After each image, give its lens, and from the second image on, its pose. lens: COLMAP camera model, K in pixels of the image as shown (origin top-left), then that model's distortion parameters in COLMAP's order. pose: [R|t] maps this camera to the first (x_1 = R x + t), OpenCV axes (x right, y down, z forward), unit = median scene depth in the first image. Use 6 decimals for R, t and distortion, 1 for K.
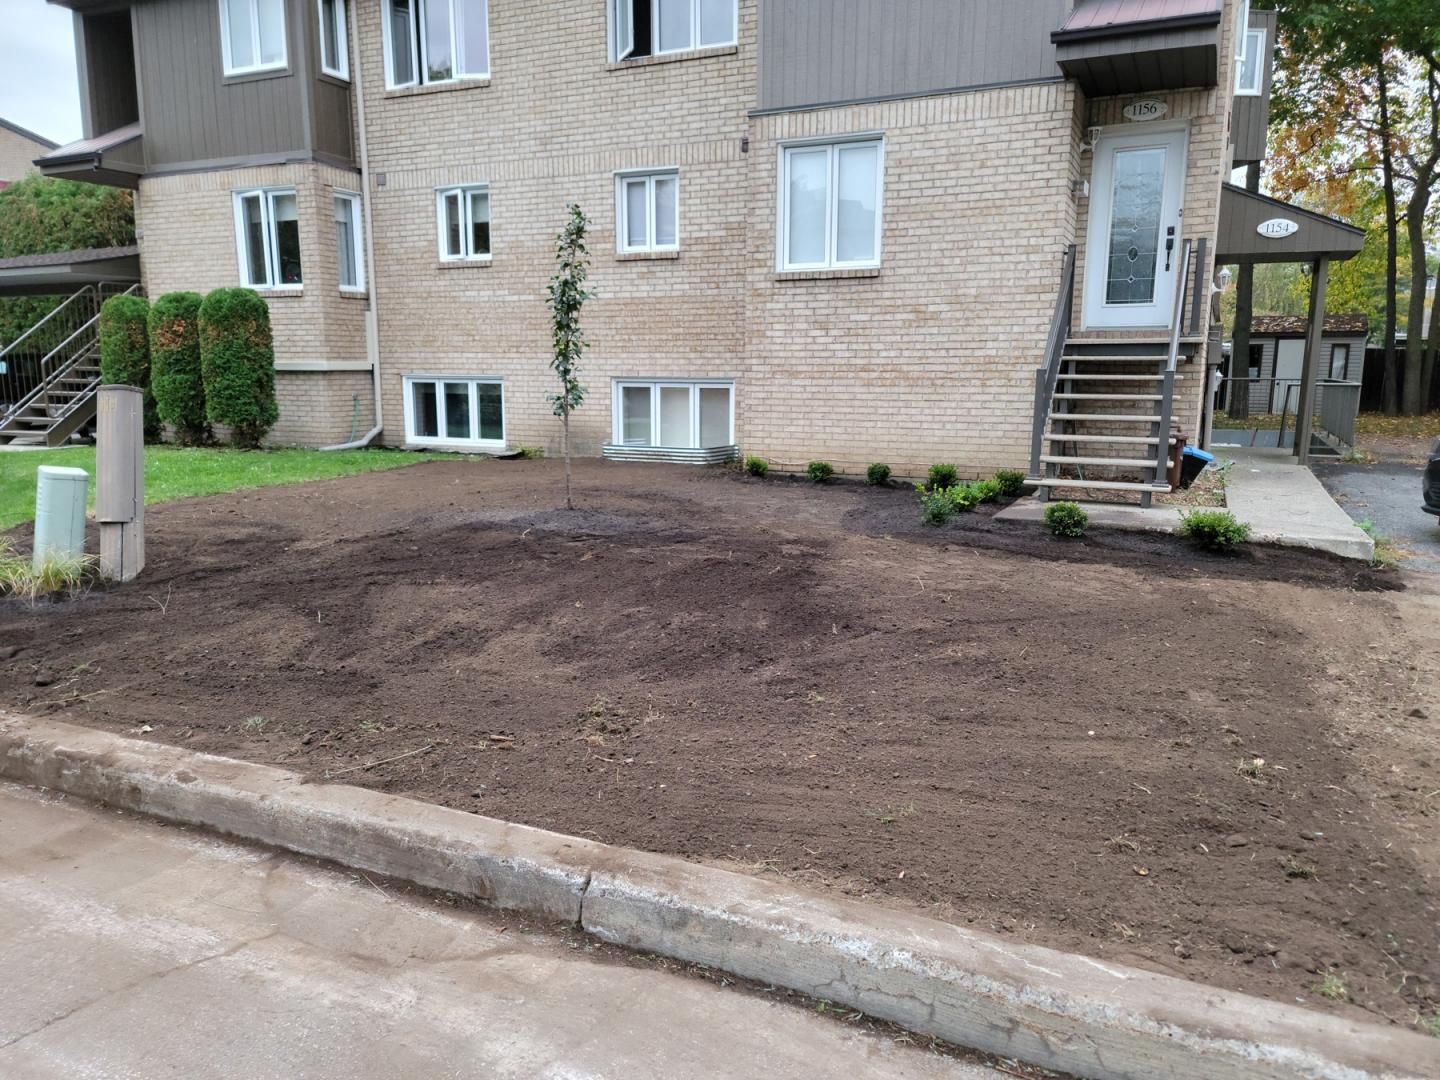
lens RADIAL K [[1052.8, 0, 711.5], [0, 1052.8, 542.9], [0, 0, 1]] dist [0.057498, -0.037632]
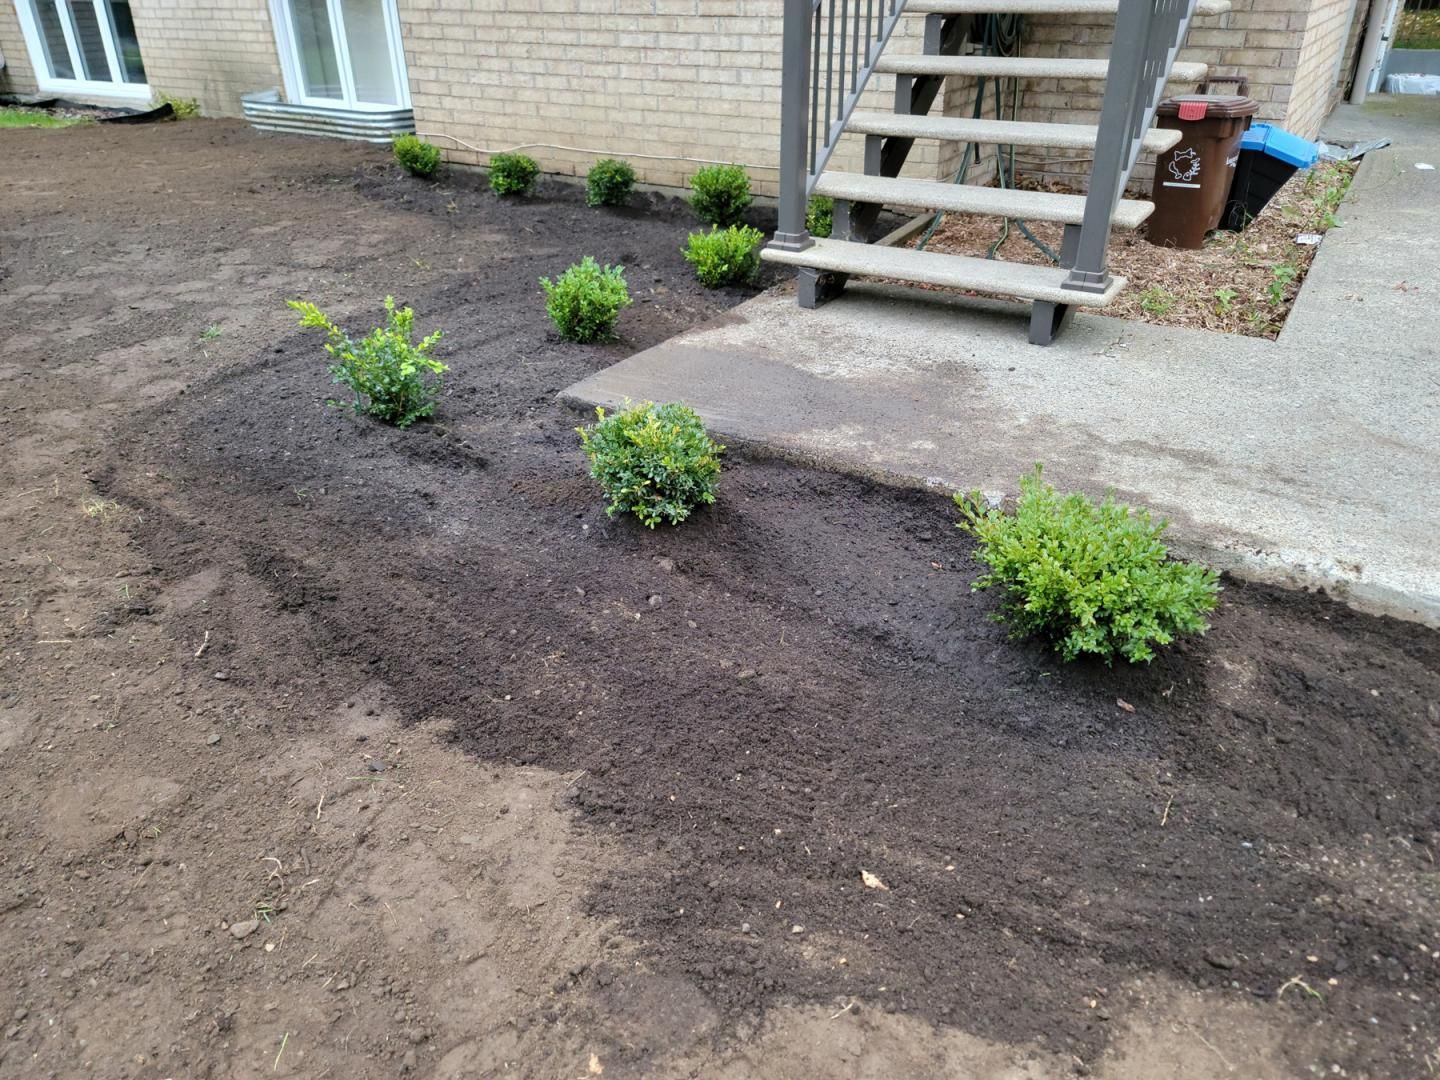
lens RADIAL K [[1052.8, 0, 721.3], [0, 1052.8, 544.4], [0, 0, 1]] dist [0.057498, -0.037632]
pose [[0.994265, 0.040716, -0.098886, 0.224977], [-0.005823, 0.943926, 0.330104, -0.059341], [0.106782, -0.327636, 0.938751, 0.409714]]
